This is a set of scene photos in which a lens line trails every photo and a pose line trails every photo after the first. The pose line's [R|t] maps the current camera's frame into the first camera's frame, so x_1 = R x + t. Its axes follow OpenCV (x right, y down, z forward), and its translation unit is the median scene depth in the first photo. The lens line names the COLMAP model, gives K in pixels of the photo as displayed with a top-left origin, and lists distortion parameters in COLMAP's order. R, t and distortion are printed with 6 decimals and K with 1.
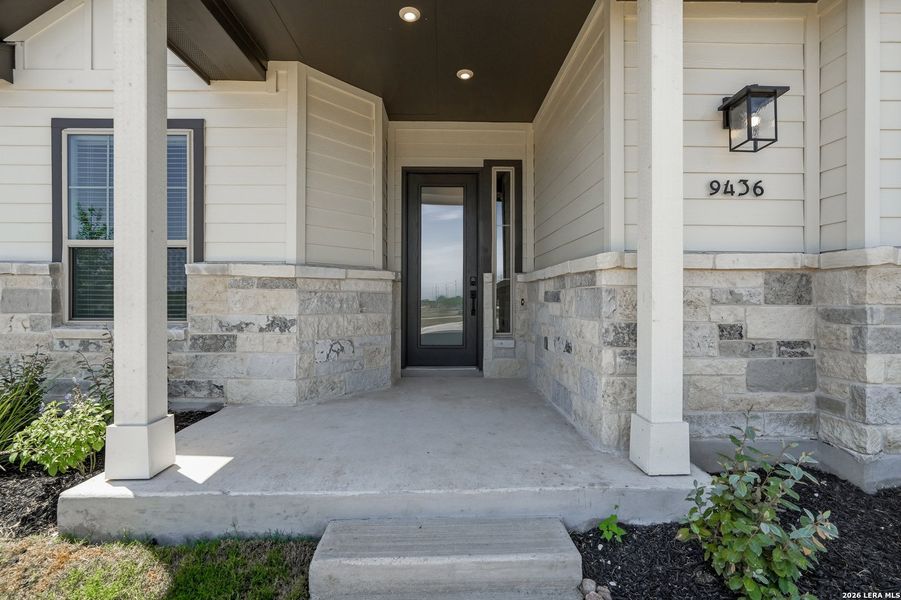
lens RADIAL K [[415.3, 0, 449.7], [0, 415.3, 297.7], [0, 0, 1]] dist [-0.010780, 0.003325]
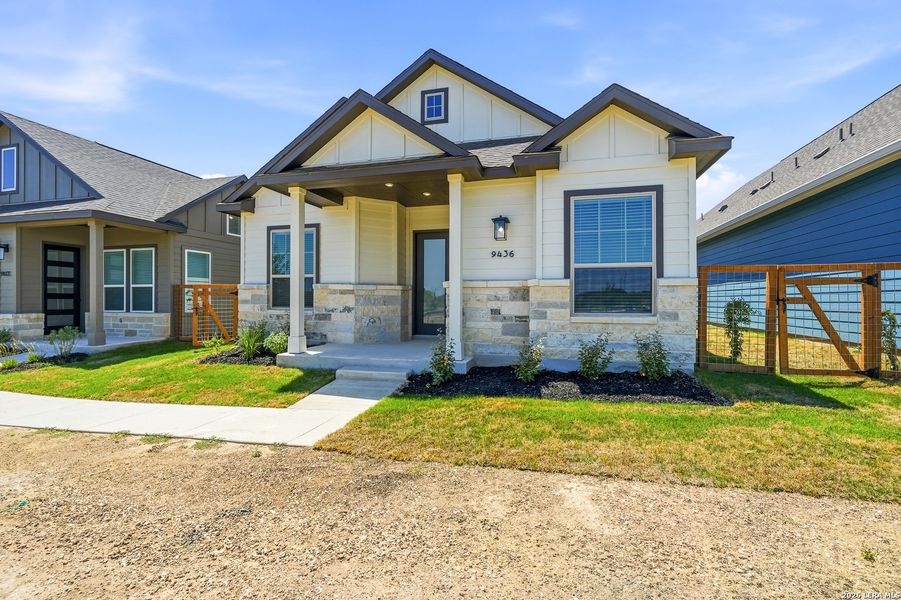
lens RADIAL K [[415.3, 0, 446.3], [0, 415.3, 294.9], [0, 0, 1]] dist [-0.010780, 0.003325]
pose [[0.956777, -0.001401, -0.290818, 0.821084], [-0.001312, 0.999957, -0.009134, 0.002001], [0.290818, 0.009121, 0.956735, -1.105858]]
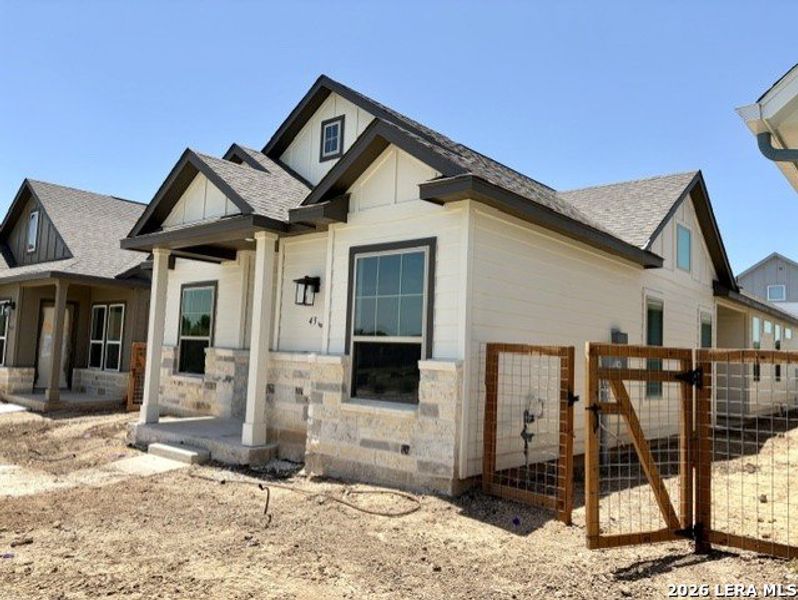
lens RADIAL K [[603.7, 0, 401.3], [0, 603.7, 299.3], [0, 0, 1]] dist [0.054864, -0.050669]
pose [[0.743428, -0.032264, -0.668037, 2.281379], [-0.036115, 0.995442, -0.088268, -0.094410], [0.667840, 0.089748, 0.738874, -0.706734]]
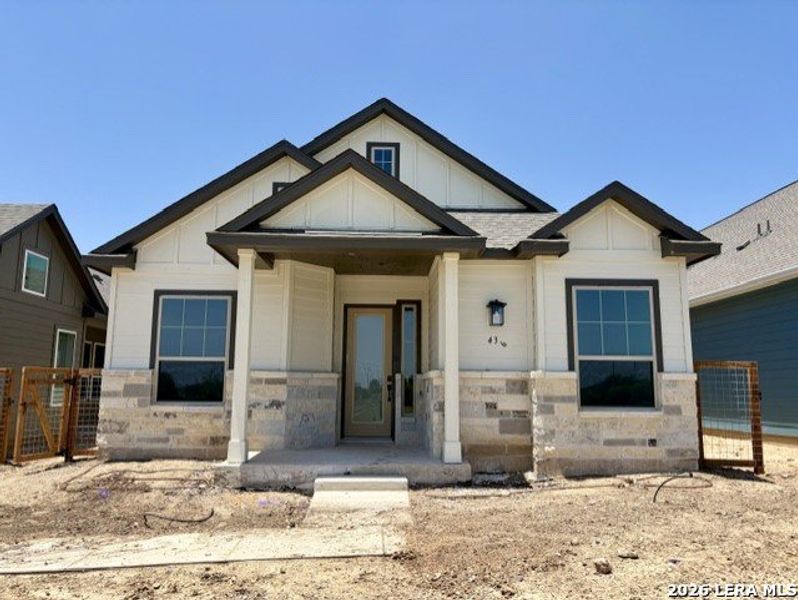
lens RADIAL K [[603.7, 0, 401.9], [0, 603.7, 298.5], [0, 0, 1]] dist [0.054864, -0.050669]
pose [[0.999944, 0.008452, 0.006377, 0.120438], [-0.007406, 0.988780, -0.149197, -0.001412], [-0.007567, 0.149141, 0.988787, -1.707558]]
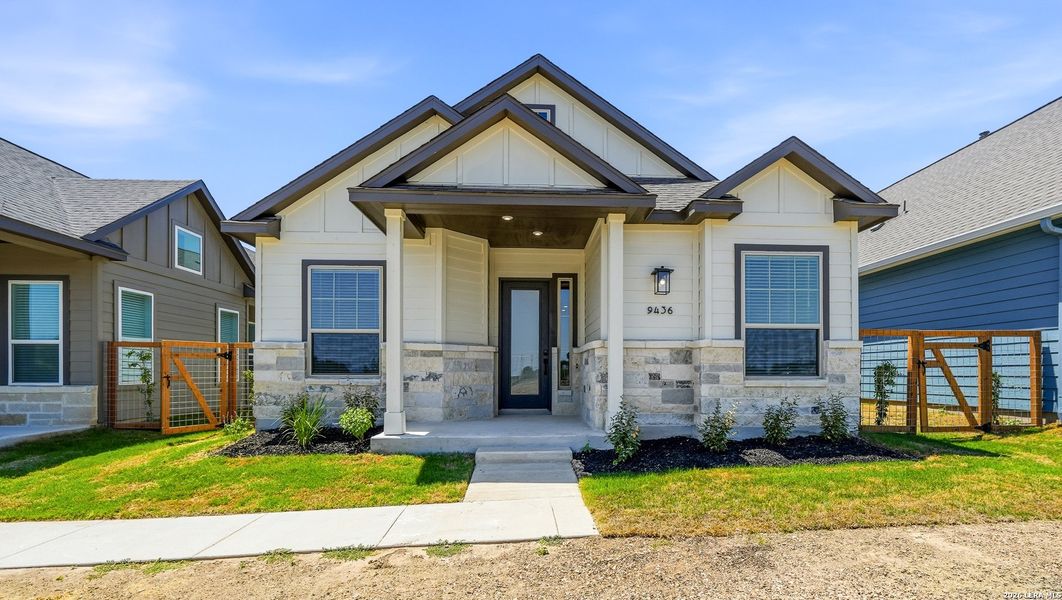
lens RADIAL K [[519.6, 0, 559.6], [0, 519.6, 368.6], [0, 0, 1]] dist [-0.011700, 0.001729]
pose [[0.999250, 0.001401, 0.038692, 0.048805], [-0.001178, 0.999983, -0.005778, 0.041536], [-0.038700, 0.005728, 0.999234, -1.266947]]
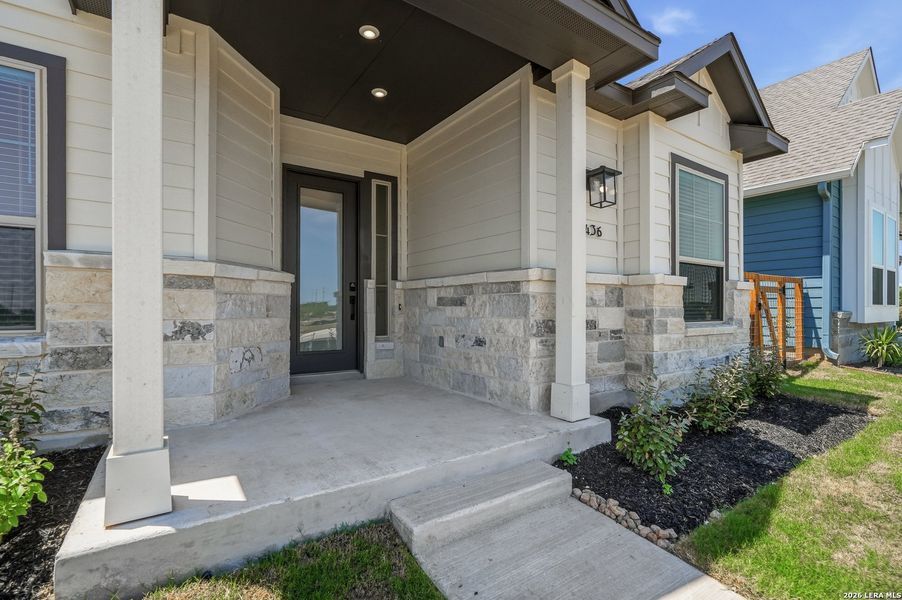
lens RADIAL K [[415.8, 0, 450.0], [0, 415.8, 311.4], [0, 0, 1]] dist [-0.010780, 0.003325]
pose [[0.839930, -0.002974, 0.542687, -0.426935], [-0.002554, 0.999952, 0.009432, 0.014885], [-0.542689, -0.009308, 0.839882, -0.002367]]
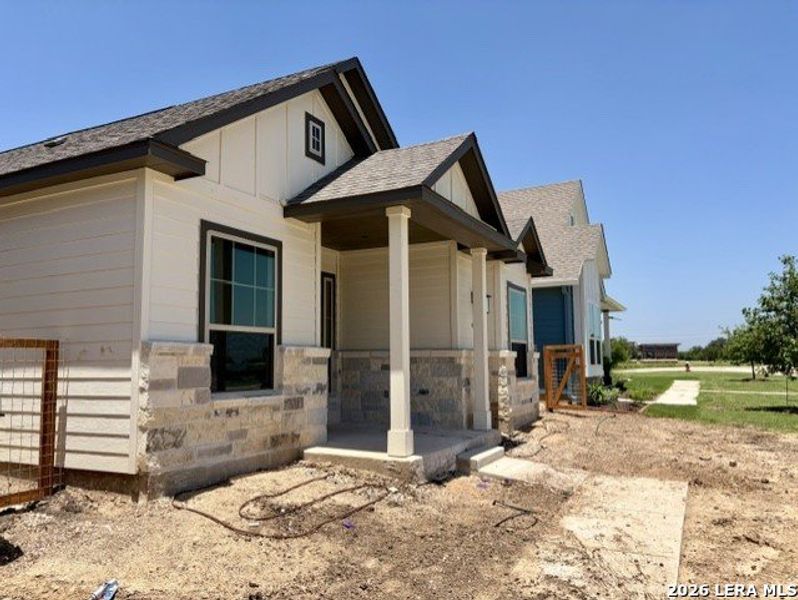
lens RADIAL K [[599.7, 0, 403.0], [0, 599.7, 304.1], [0, 0, 1]] dist [0.075799, 0.000320]
pose [[0.463631, 0.079859, 0.882422, -2.227232], [-0.000358, 0.995947, -0.089946, -0.043325], [-0.886028, 0.041386, 0.461781, -0.287904]]
